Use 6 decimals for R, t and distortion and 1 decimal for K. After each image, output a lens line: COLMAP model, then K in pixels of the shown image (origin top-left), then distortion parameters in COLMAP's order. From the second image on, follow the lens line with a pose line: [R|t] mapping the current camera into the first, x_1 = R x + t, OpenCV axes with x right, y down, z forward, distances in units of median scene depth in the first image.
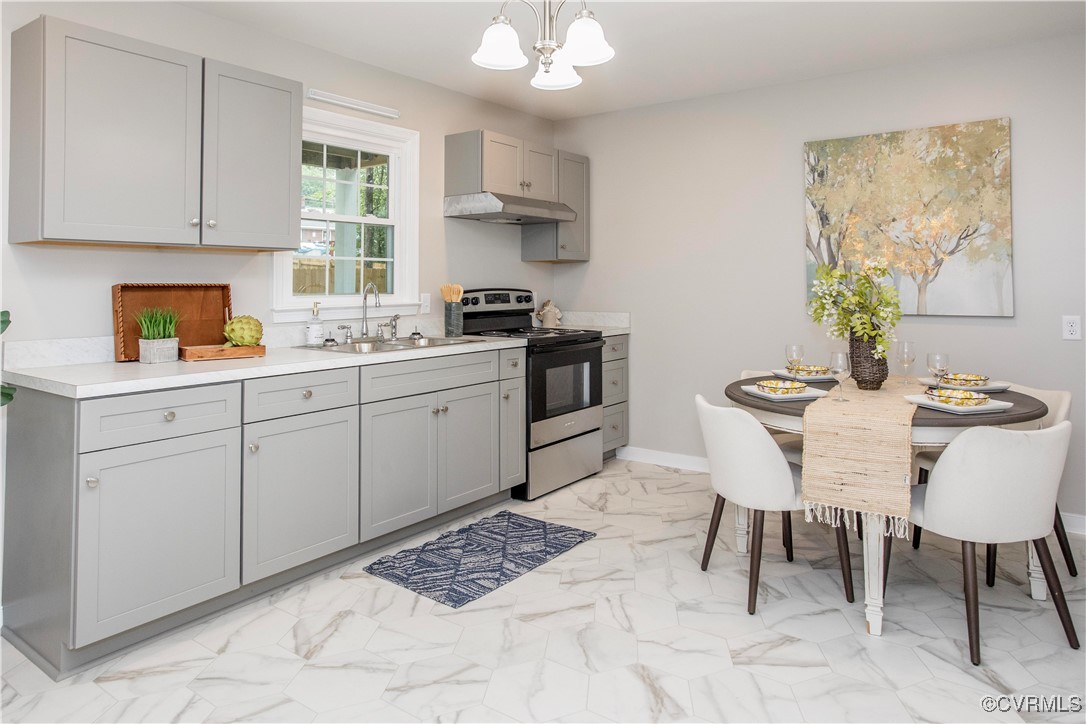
lens RADIAL K [[688.7, 0, 495.8], [0, 688.7, 290.8], [0, 0, 1]] dist [0.009166, 0.002088]
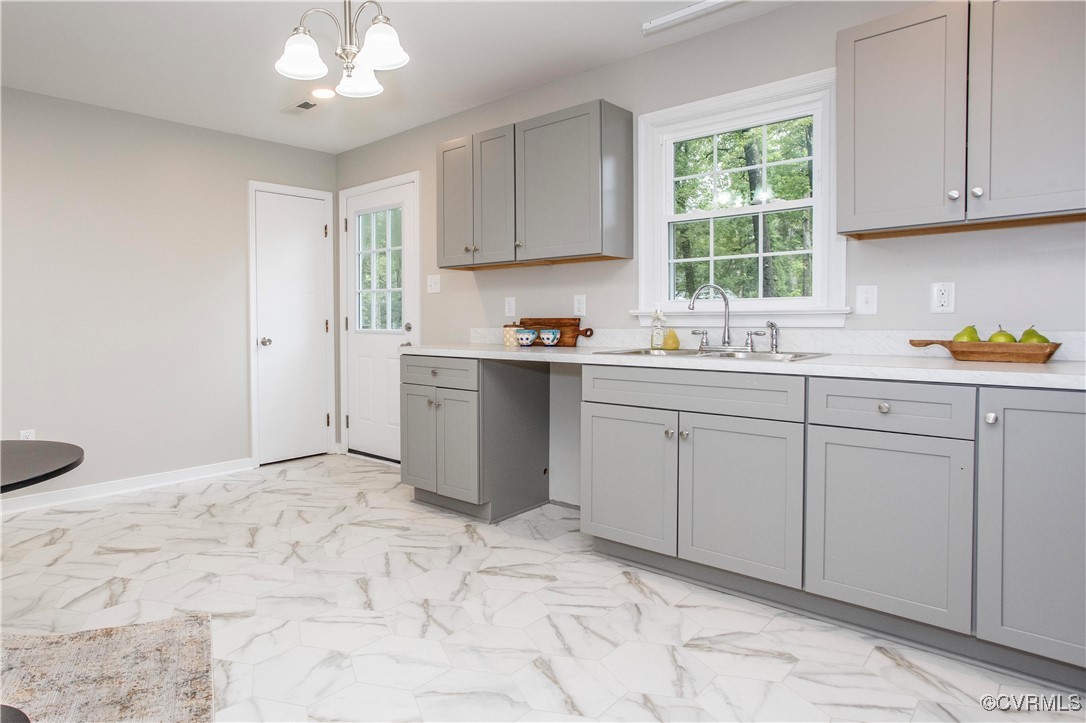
lens RADIAL K [[558.3, 0, 543.2], [0, 558.3, 361.2], [0, 0, 1]] dist [-0.022623, 0.008873]
pose [[0.004534, 0.063684, -0.997960, 0.933692], [0.014257, 0.997864, 0.063743, 0.007167], [0.999888, -0.014517, 0.003616, 1.192656]]
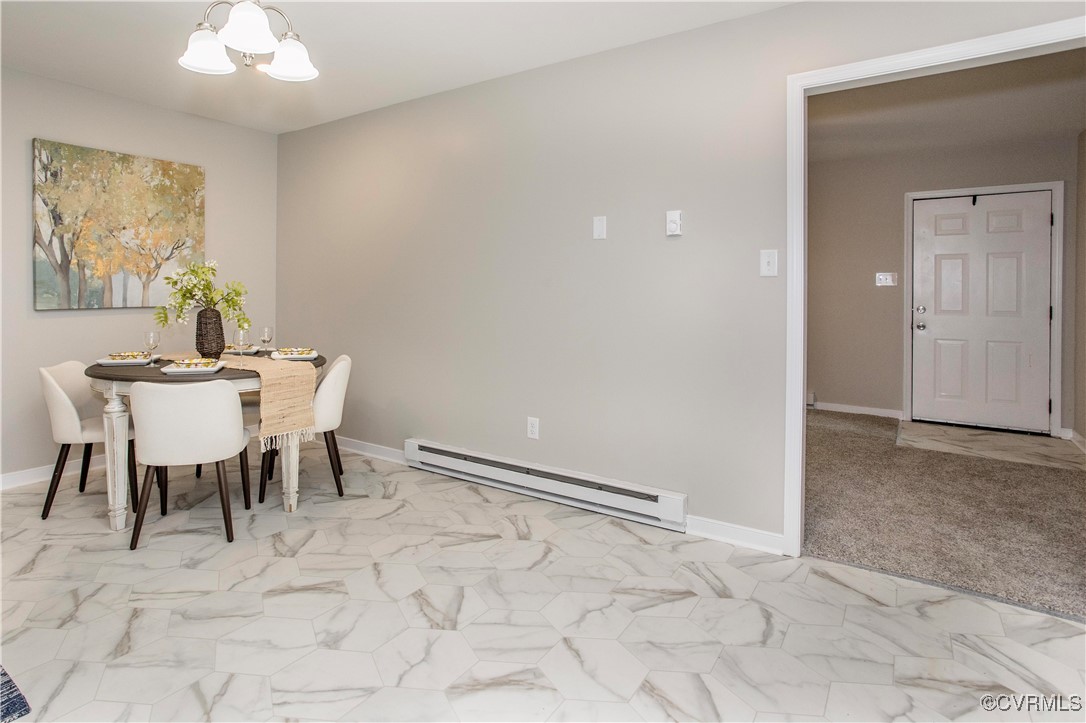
lens RADIAL K [[558.3, 0, 542.1], [0, 558.3, 362.8], [0, 0, 1]] dist [-0.022623, 0.008873]
pose [[-0.049702, -0.140384, 0.988849, -0.474440], [-0.019867, 0.990016, 0.139551, -0.020242], [-0.998566, -0.012709, -0.051995, 0.337997]]
